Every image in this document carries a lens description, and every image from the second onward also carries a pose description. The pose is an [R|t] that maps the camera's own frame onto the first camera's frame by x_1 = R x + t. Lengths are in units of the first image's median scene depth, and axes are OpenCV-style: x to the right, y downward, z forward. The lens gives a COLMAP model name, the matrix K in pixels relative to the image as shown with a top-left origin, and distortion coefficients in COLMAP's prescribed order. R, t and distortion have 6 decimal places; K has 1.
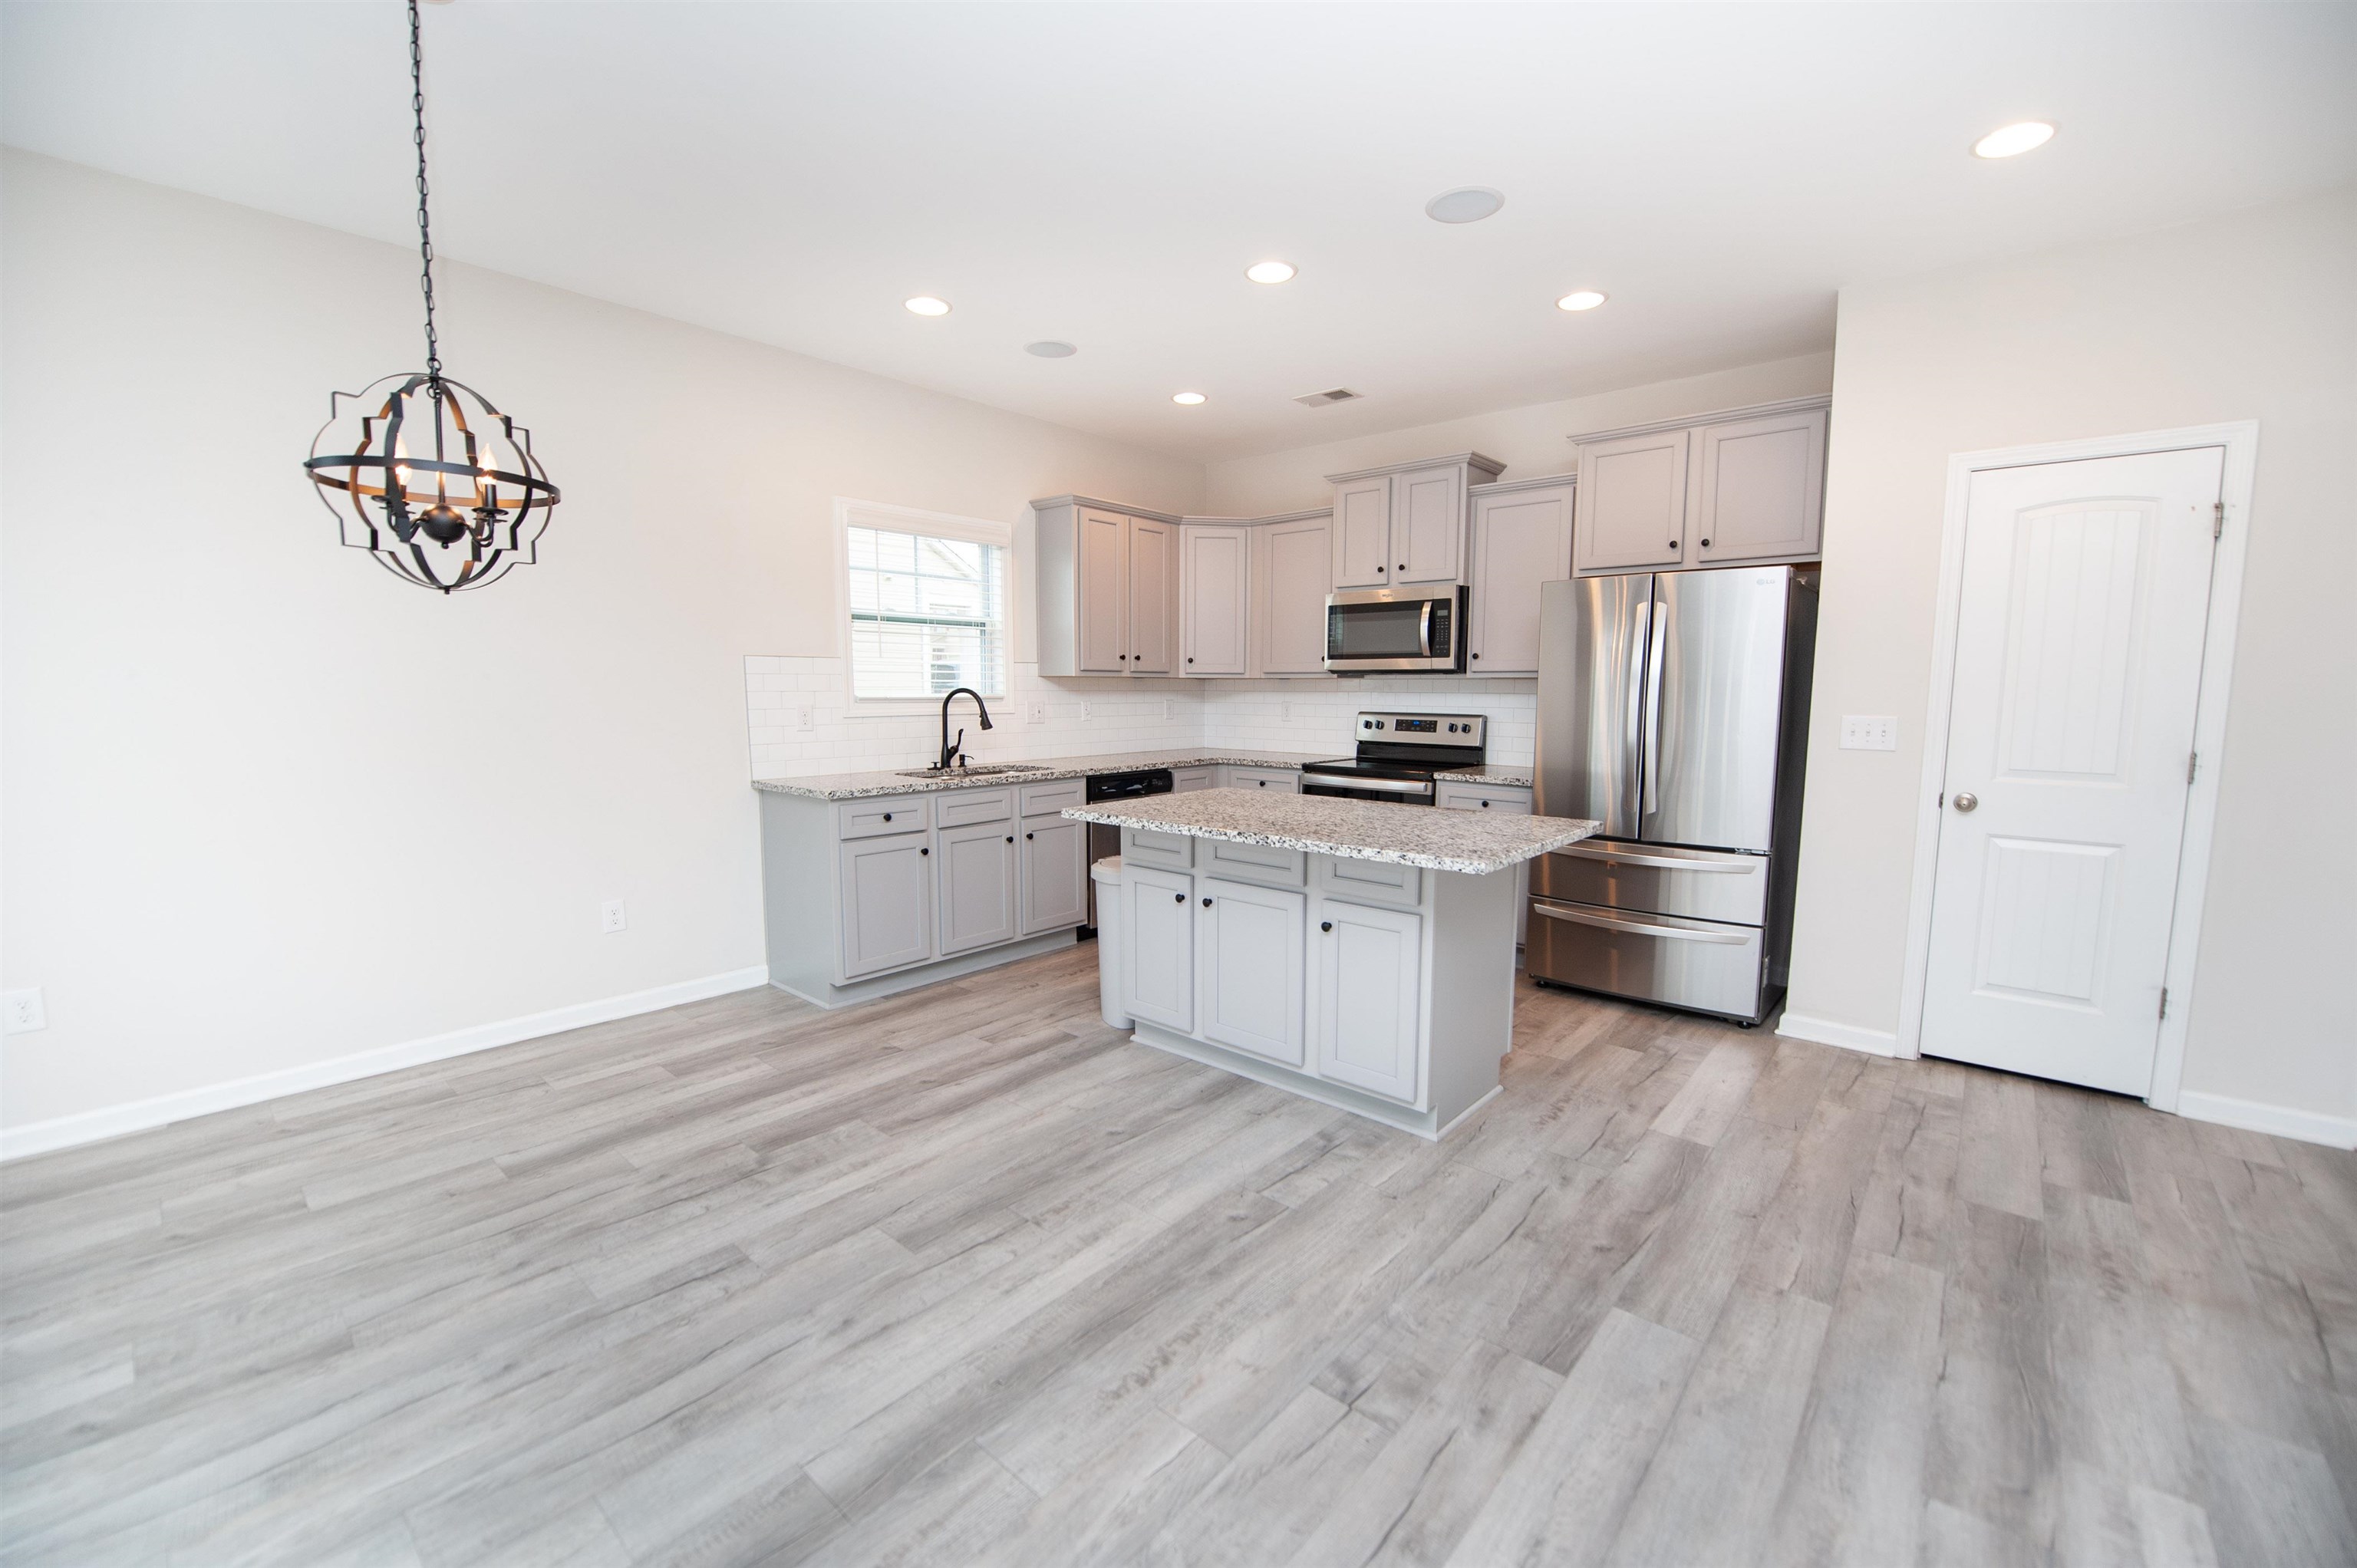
lens RADIAL K [[954.3, 0, 1167.6], [0, 954.3, 789.0], [0, 0, 1]] dist [-0.018034, -0.002304]
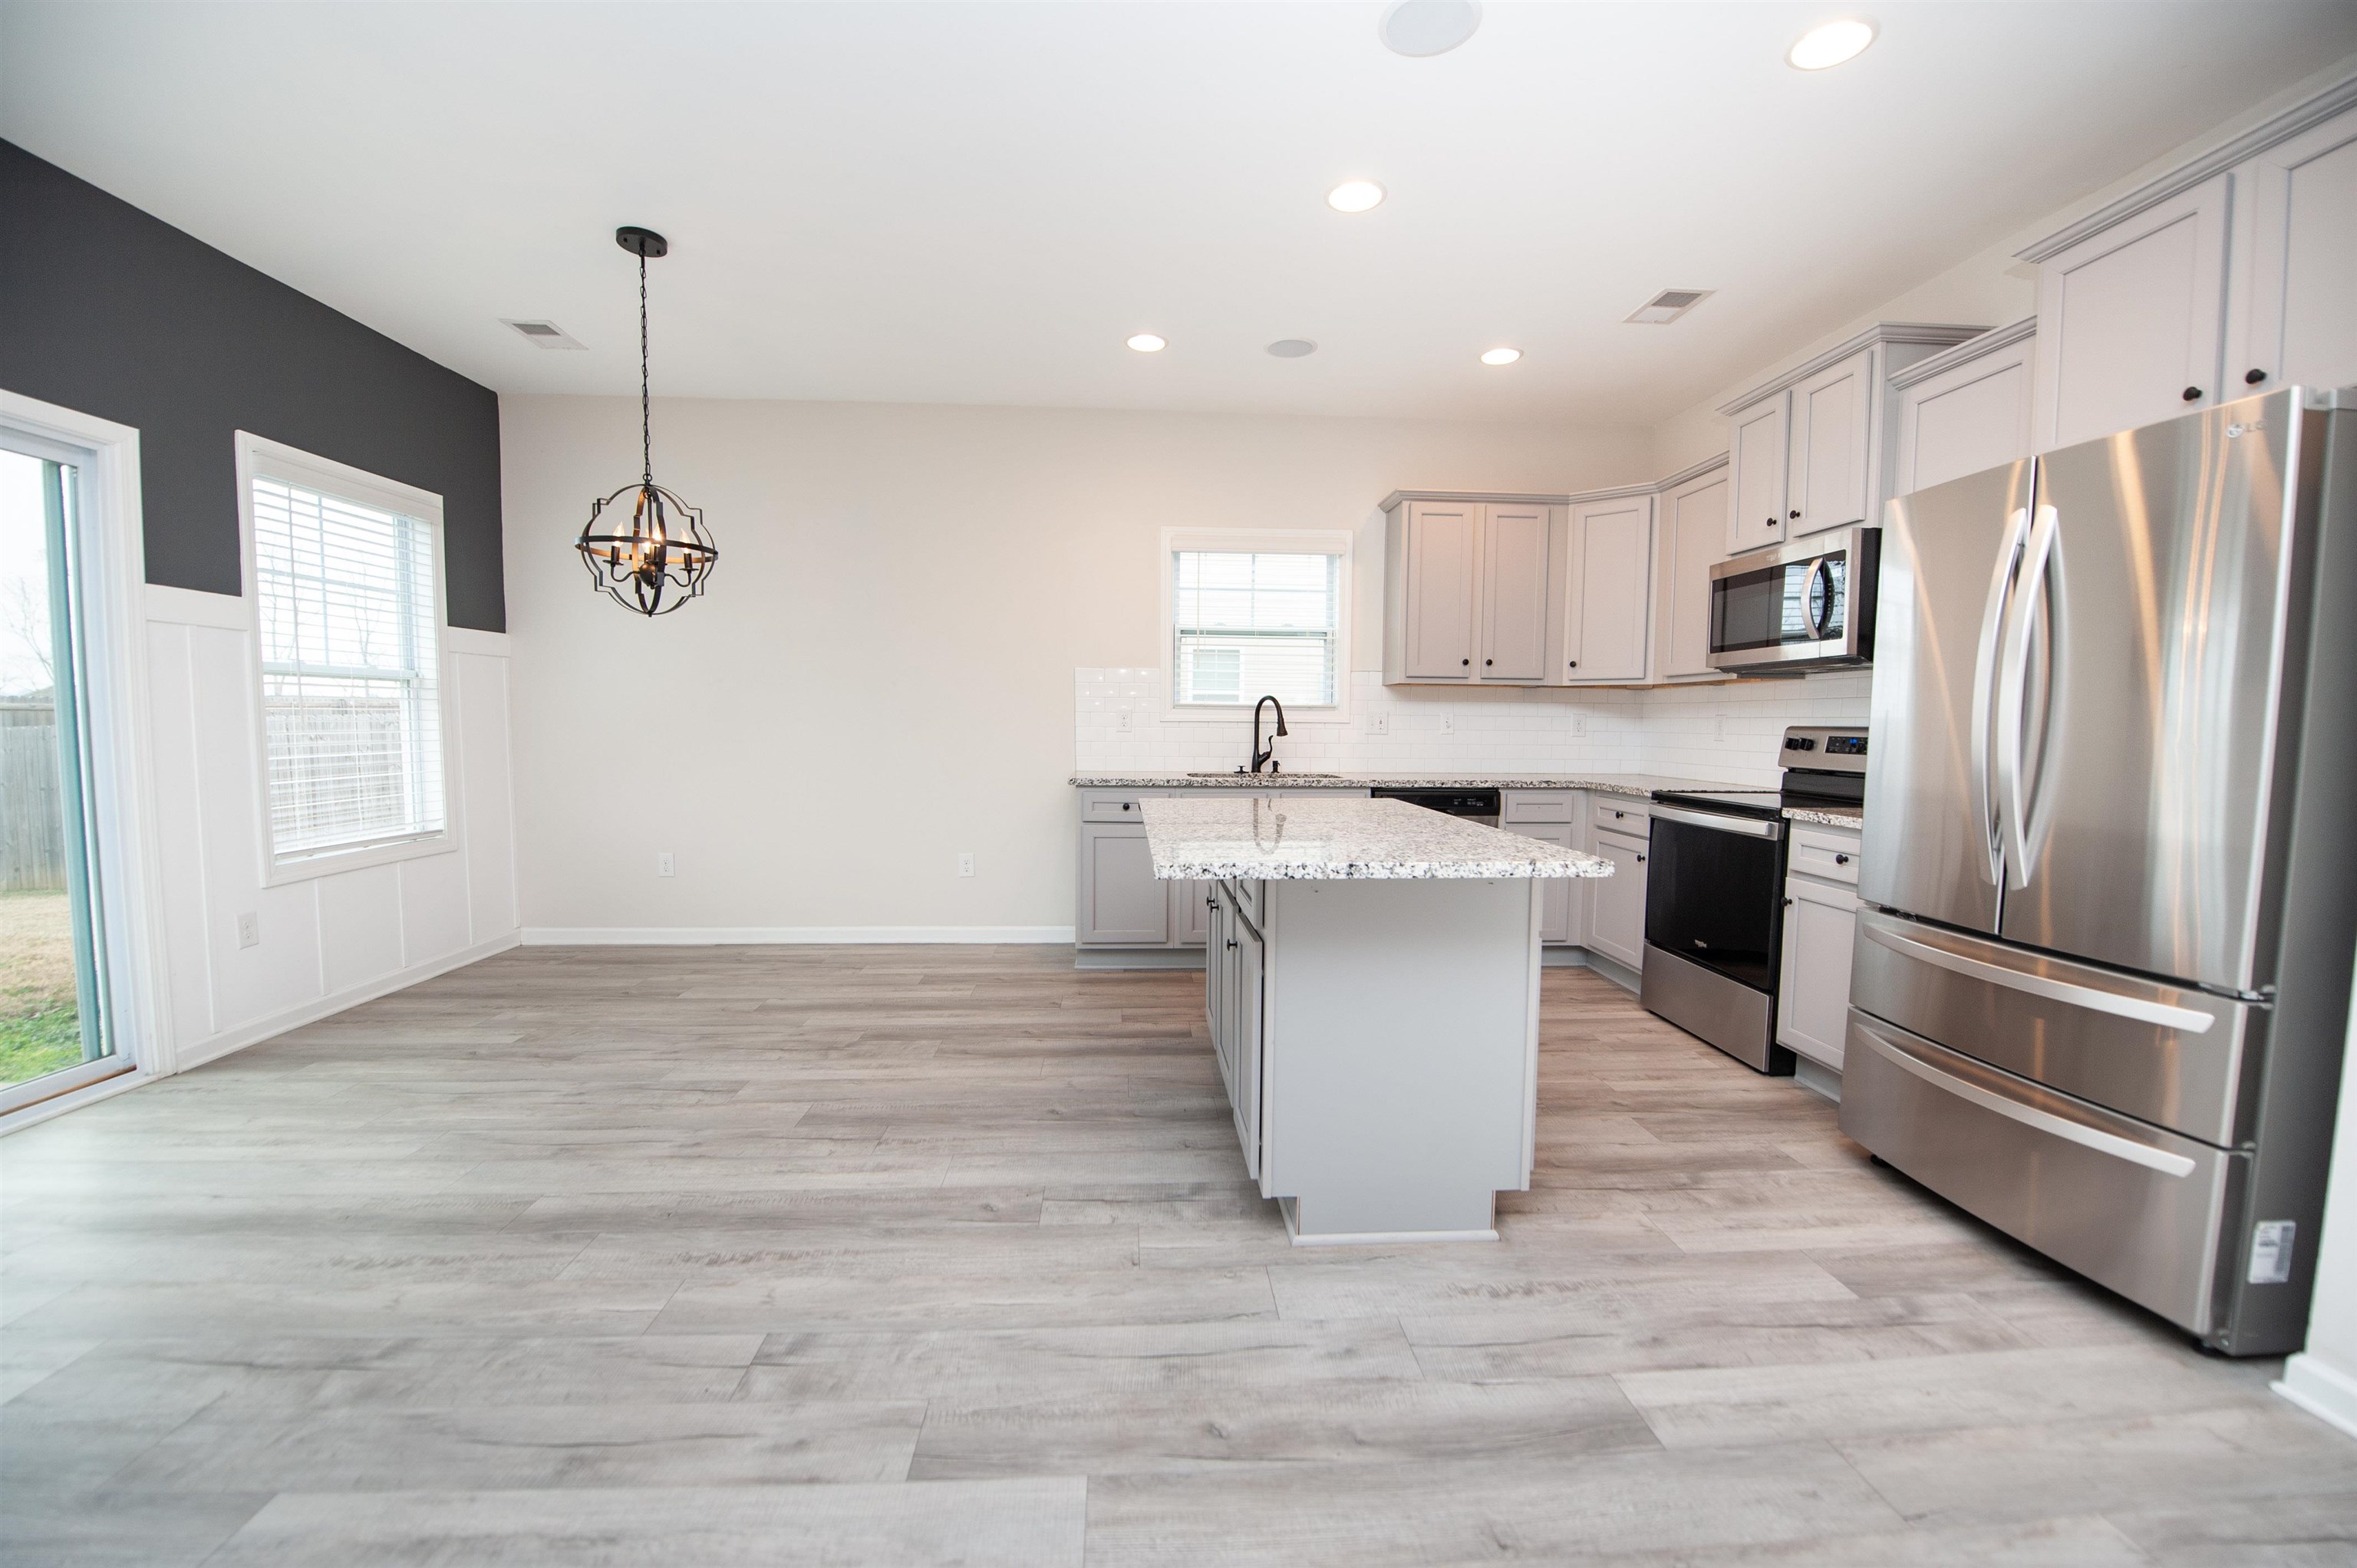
lens RADIAL K [[934.8, 0, 1178.3], [0, 934.8, 790.6], [0, 0, 1]] dist [-0.017508, -0.002361]
pose [[0.702401, 0.055824, -0.709589, 0.567591], [-0.083420, 0.996506, -0.004179, 0.011298], [0.706876, 0.062130, 0.704604, 0.293976]]
